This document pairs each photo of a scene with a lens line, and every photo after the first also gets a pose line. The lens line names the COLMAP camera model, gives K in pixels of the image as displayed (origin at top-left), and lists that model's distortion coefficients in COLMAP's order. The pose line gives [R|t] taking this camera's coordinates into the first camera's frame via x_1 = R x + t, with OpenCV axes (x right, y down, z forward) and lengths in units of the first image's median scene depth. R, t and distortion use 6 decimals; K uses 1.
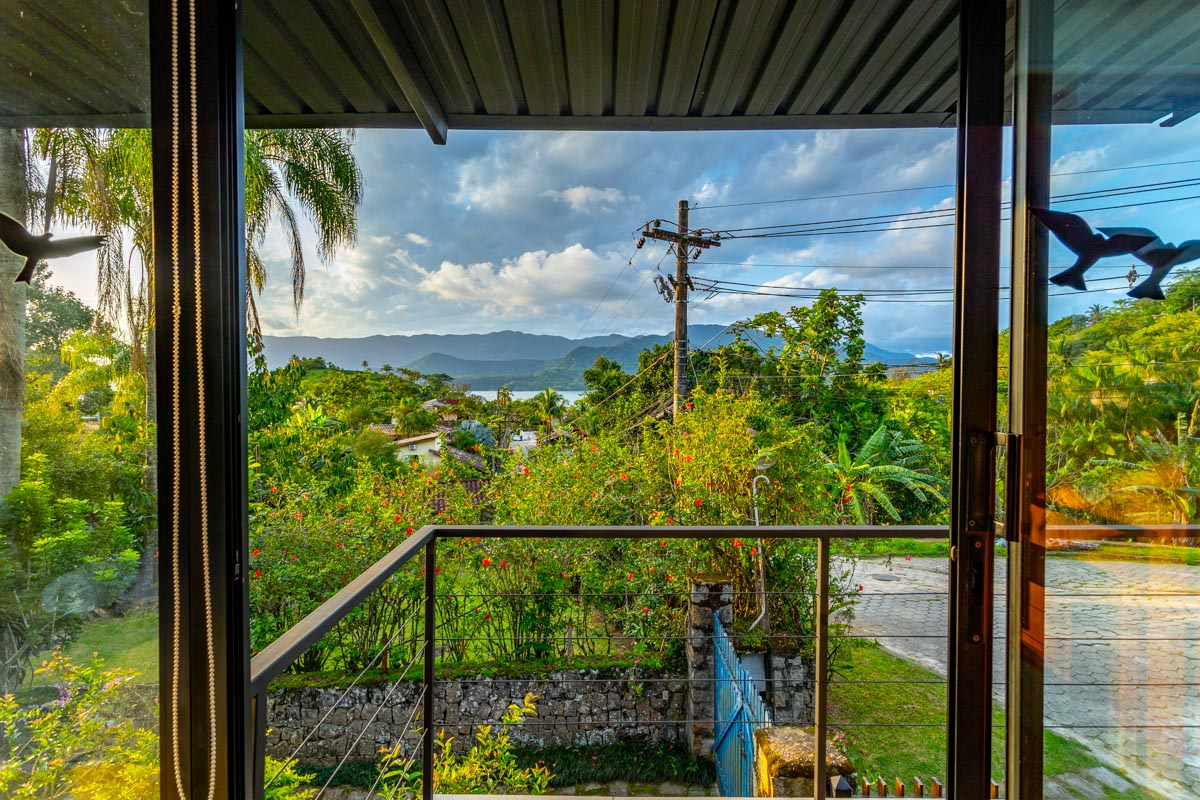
lens RADIAL K [[568.7, 0, 603.1], [0, 568.7, 390.1], [0, 0, 1]] dist [0.001414, 0.000767]
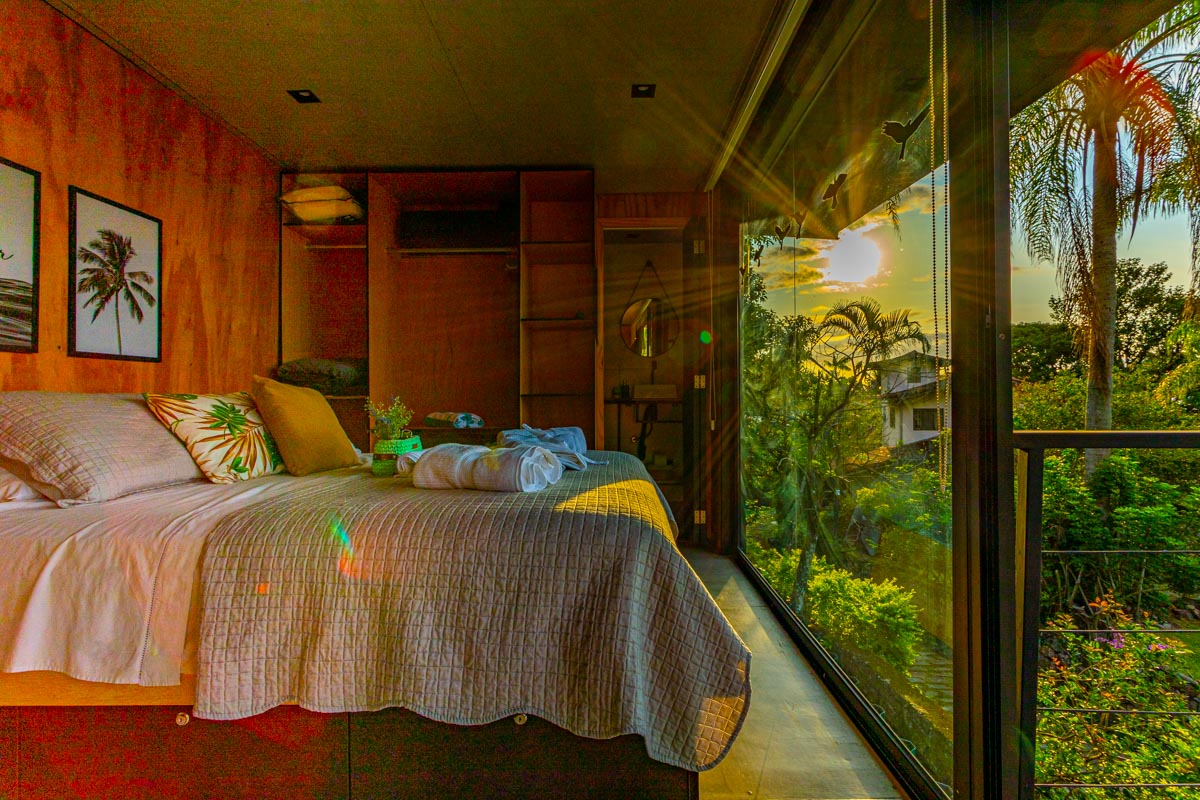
lens RADIAL K [[565.3, 0, 599.1], [0, 565.3, 391.0], [0, 0, 1]] dist [0.002968, 0.000466]
pose [[0.001691, -0.009530, -0.999953, 0.036410], [-0.005692, 0.999938, -0.009540, 0.030476], [0.999982, 0.005708, 0.001636, 0.011406]]
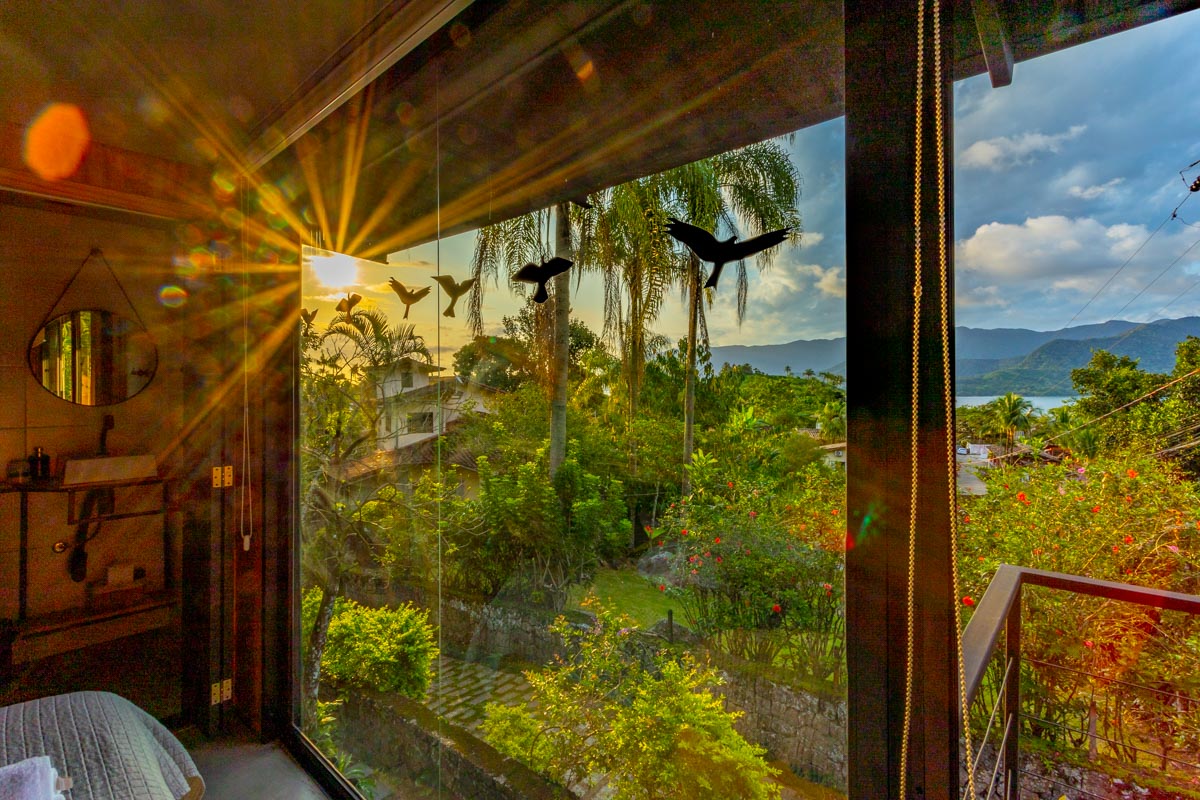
lens RADIAL K [[565.3, 0, 599.1], [0, 565.3, 391.0], [0, 0, 1]] dist [0.002968, 0.000466]
pose [[0.755882, 0.000753, -0.654708, -0.031413], [-0.004719, 0.999980, -0.004298, 0.000161], [0.654691, 0.006338, 0.755870, 0.005792]]
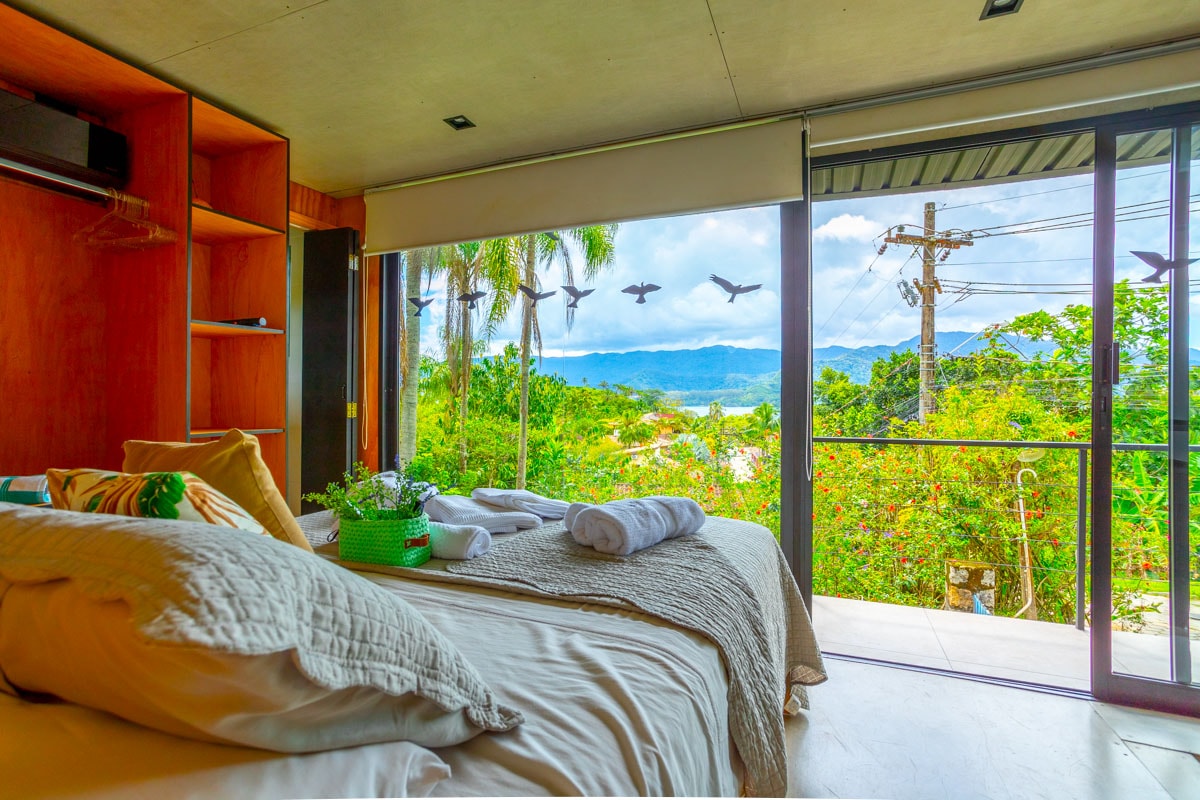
lens RADIAL K [[587.7, 0, 587.2], [0, 587.7, 398.7], [0, 0, 1]] dist [-0.058884, 0.034280]
pose [[0.929751, 0.000871, -0.368188, -0.039033], [-0.006722, 0.999871, -0.014608, 0.022018], [0.368128, 0.016057, 0.929637, -0.128027]]
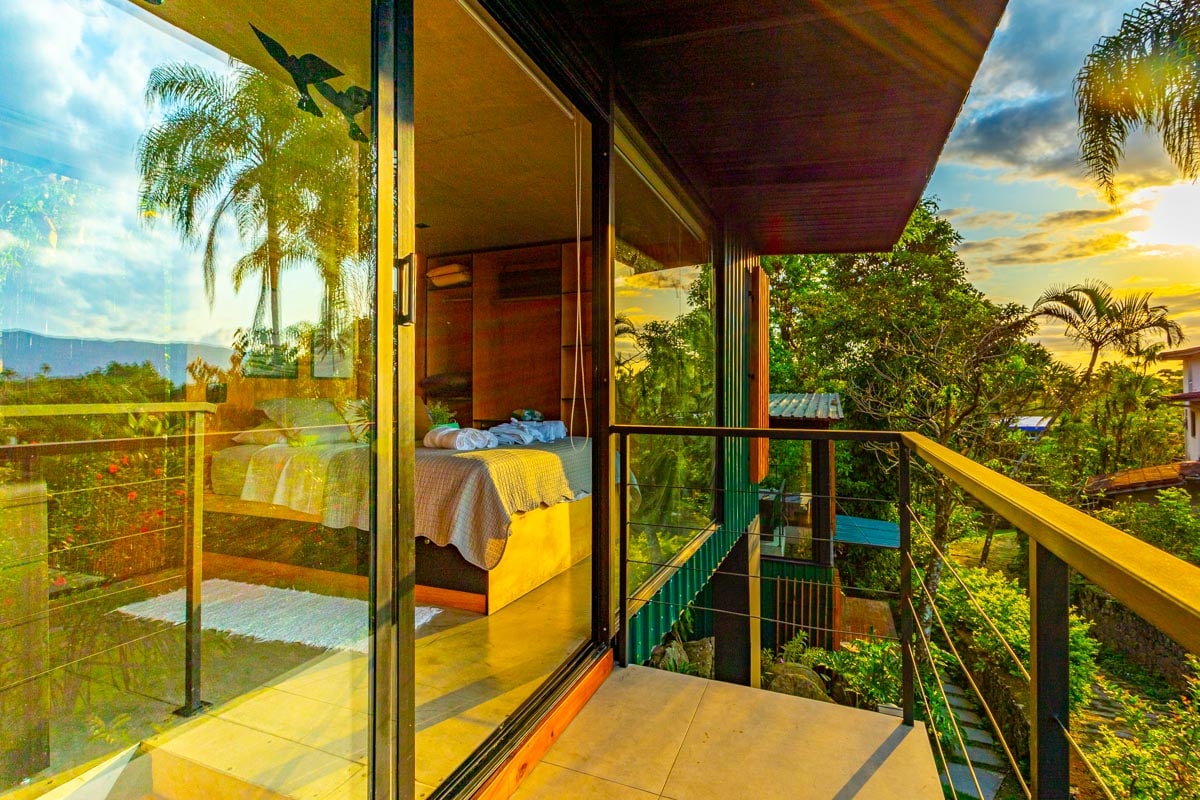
lens RADIAL K [[585.8, 0, 593.4], [0, 585.8, 387.6], [0, 0, 1]] dist [-0.002665, 0.000138]
pose [[-0.381018, -0.007532, -0.924537, 0.116599], [-0.011738, 0.999926, -0.003309, 0.024808], [0.924493, 0.009591, -0.381078, 0.126776]]
